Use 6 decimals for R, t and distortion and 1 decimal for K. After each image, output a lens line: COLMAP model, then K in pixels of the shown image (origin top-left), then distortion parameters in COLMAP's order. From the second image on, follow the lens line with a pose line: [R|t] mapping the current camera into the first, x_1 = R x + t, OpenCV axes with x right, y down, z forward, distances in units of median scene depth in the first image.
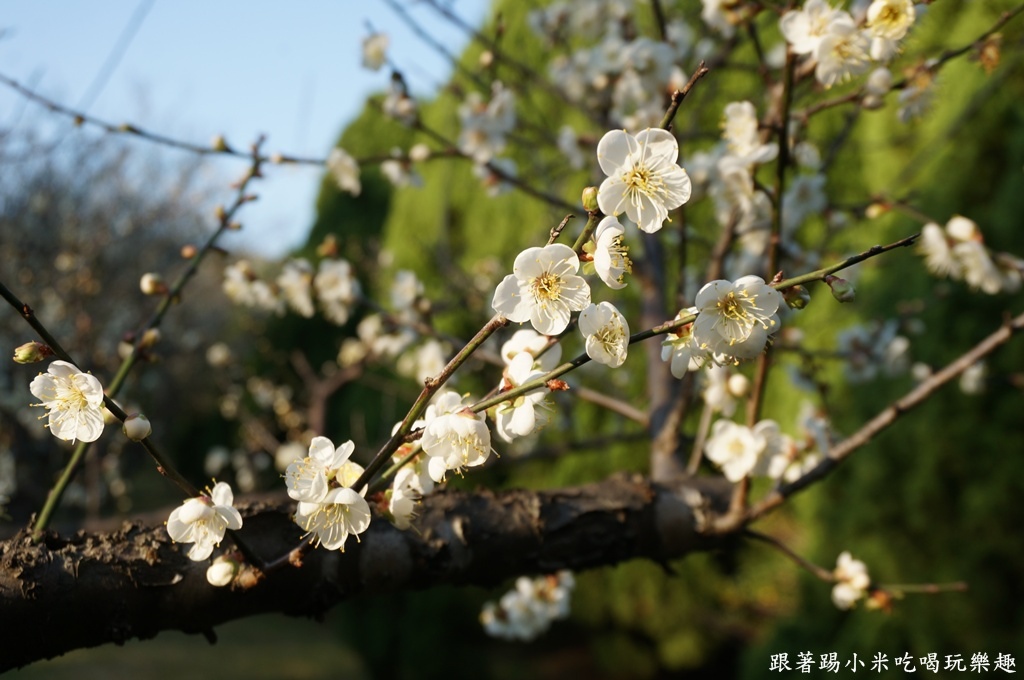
lens RADIAL K [[1426.1, 0, 512.0], [0, 1426.1, 340.0], [0, 0, 1]] dist [0.010176, 0.053072]
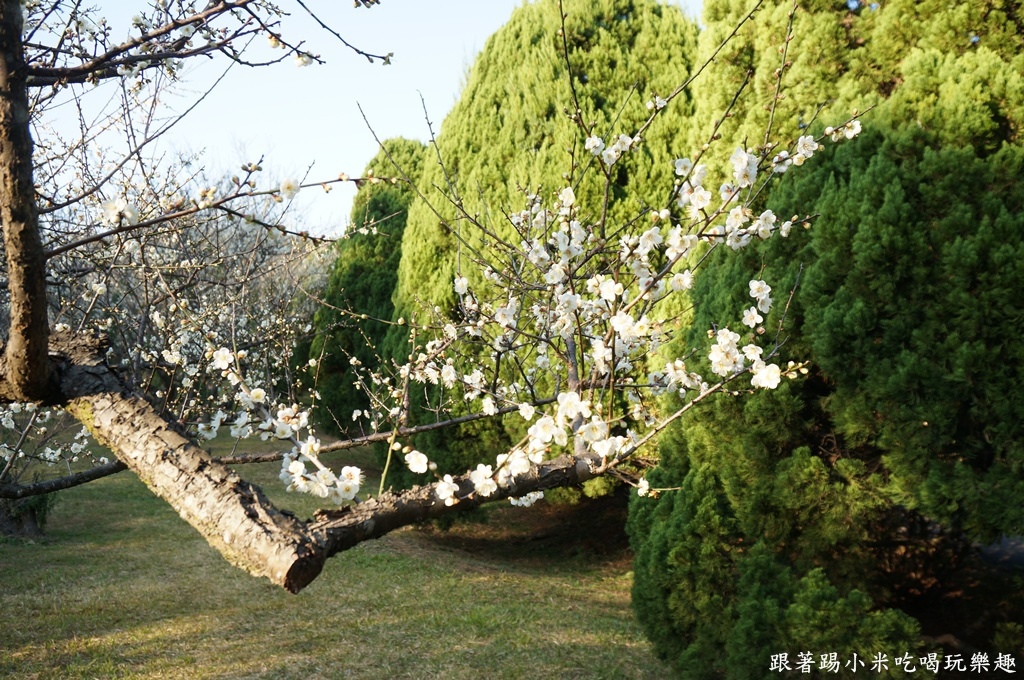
lens RADIAL K [[967.3, 0, 512.0], [0, 967.3, 340.0], [0, 0, 1]] dist [-0.016155, -0.007370]
pose [[0.998656, -0.038013, 0.035233, -0.115688], [0.035625, 0.997177, 0.066093, -0.354038], [-0.037646, -0.064749, 0.997191, -1.228078]]
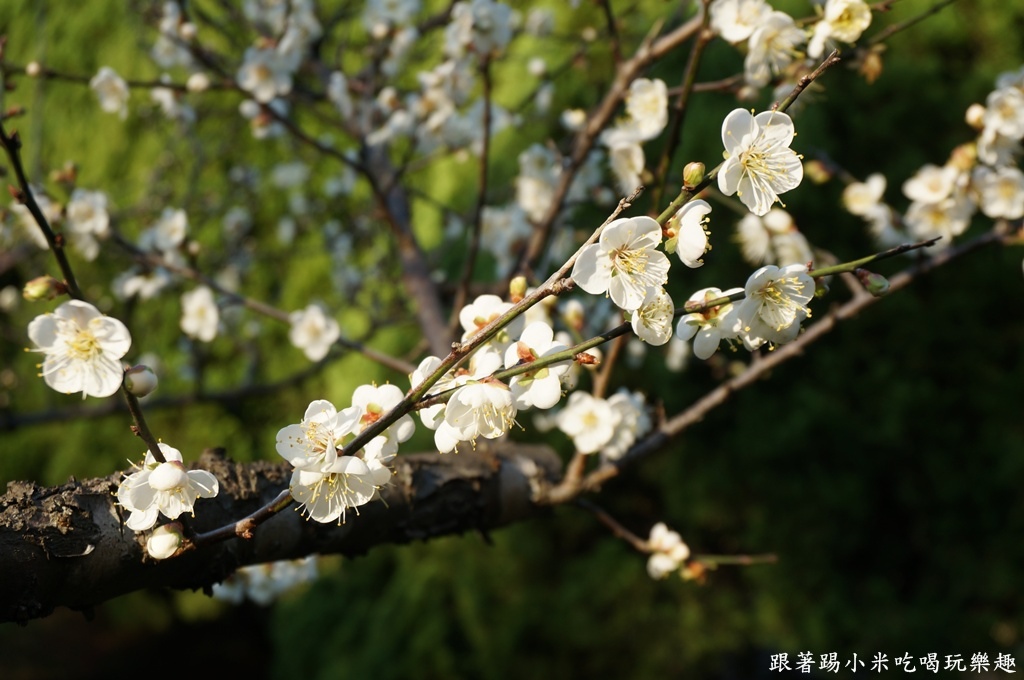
lens RADIAL K [[1426.1, 0, 512.0], [0, 1426.1, 340.0], [0, 0, 1]] dist [0.010176, 0.053072]
pose [[0.939919, 0.058261, 0.336390, -0.294411], [-0.069711, 0.997323, 0.022051, 0.000873], [-0.334205, -0.044176, 0.941464, 0.089414]]
